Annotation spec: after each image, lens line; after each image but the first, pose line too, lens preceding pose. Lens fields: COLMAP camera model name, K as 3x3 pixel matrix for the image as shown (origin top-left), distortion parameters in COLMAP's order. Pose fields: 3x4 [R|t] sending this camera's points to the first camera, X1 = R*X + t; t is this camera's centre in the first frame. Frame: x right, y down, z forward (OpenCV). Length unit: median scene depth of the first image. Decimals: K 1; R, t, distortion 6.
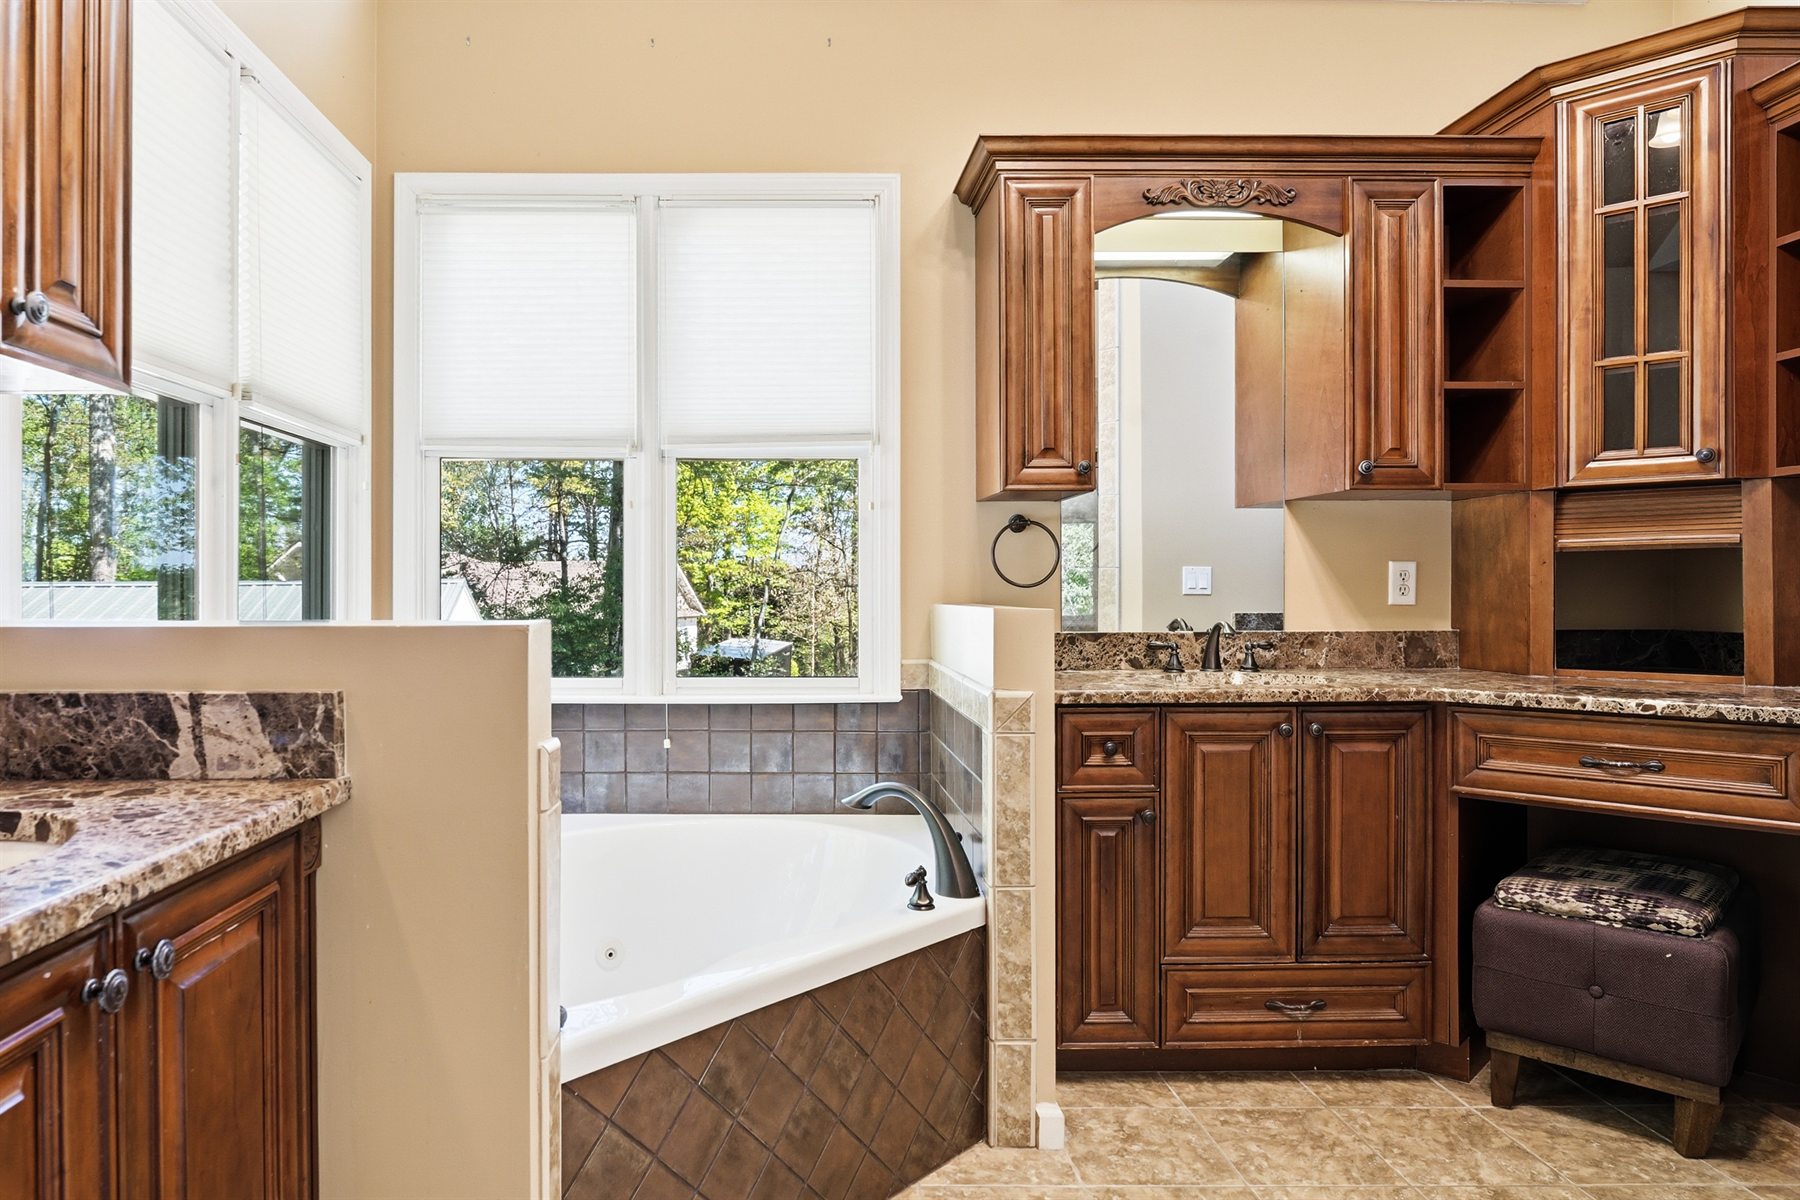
lens RADIAL K [[862.1, 0, 912.1], [0, 862.1, 587.9], [0, 0, 1]] dist [-0.005857, 0.000100]
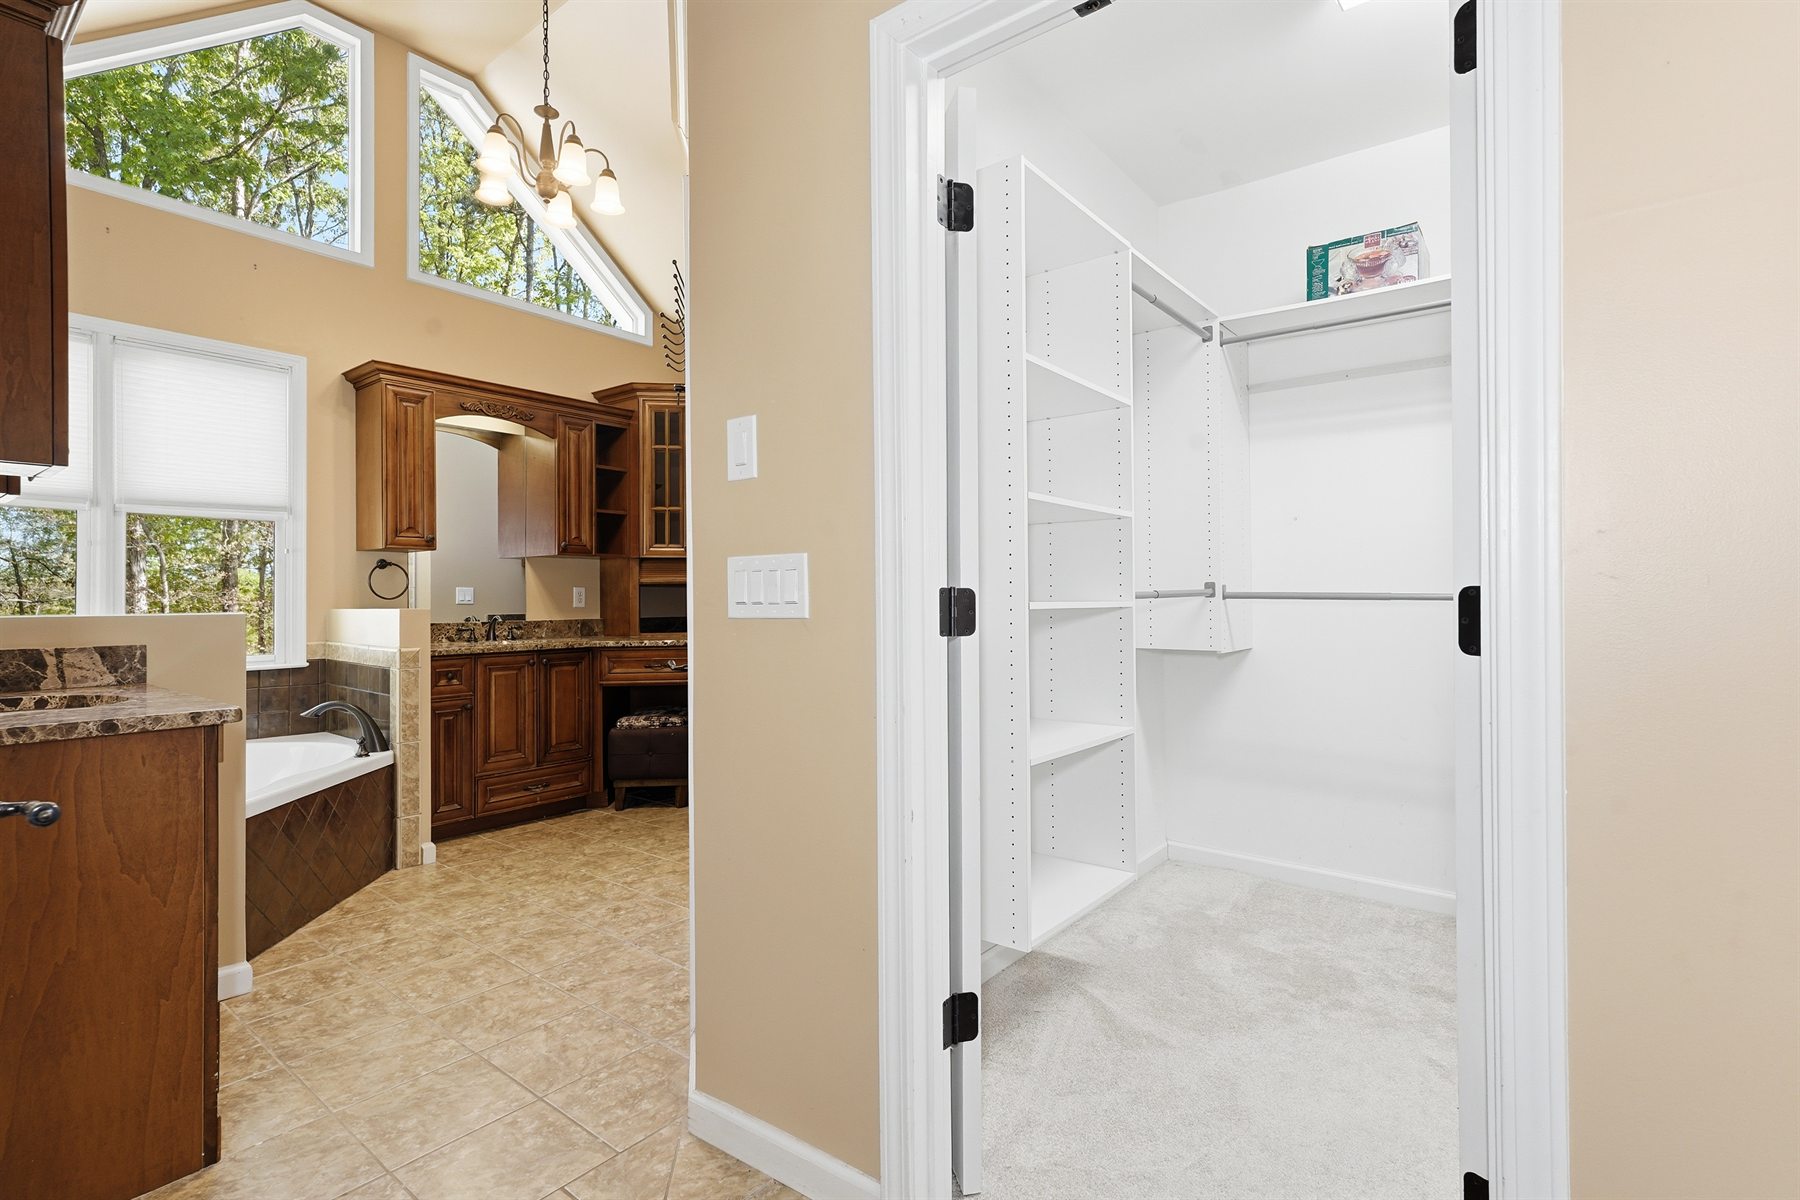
lens RADIAL K [[862.1, 0, 912.4], [0, 862.1, 597.2], [0, 0, 1]] dist [-0.005857, 0.000100]
pose [[0.622759, 0.000664, 0.782414, -0.690043], [0.005558, 0.999971, -0.005273, 0.011880], [-0.782394, 0.007632, 0.622737, -1.148314]]
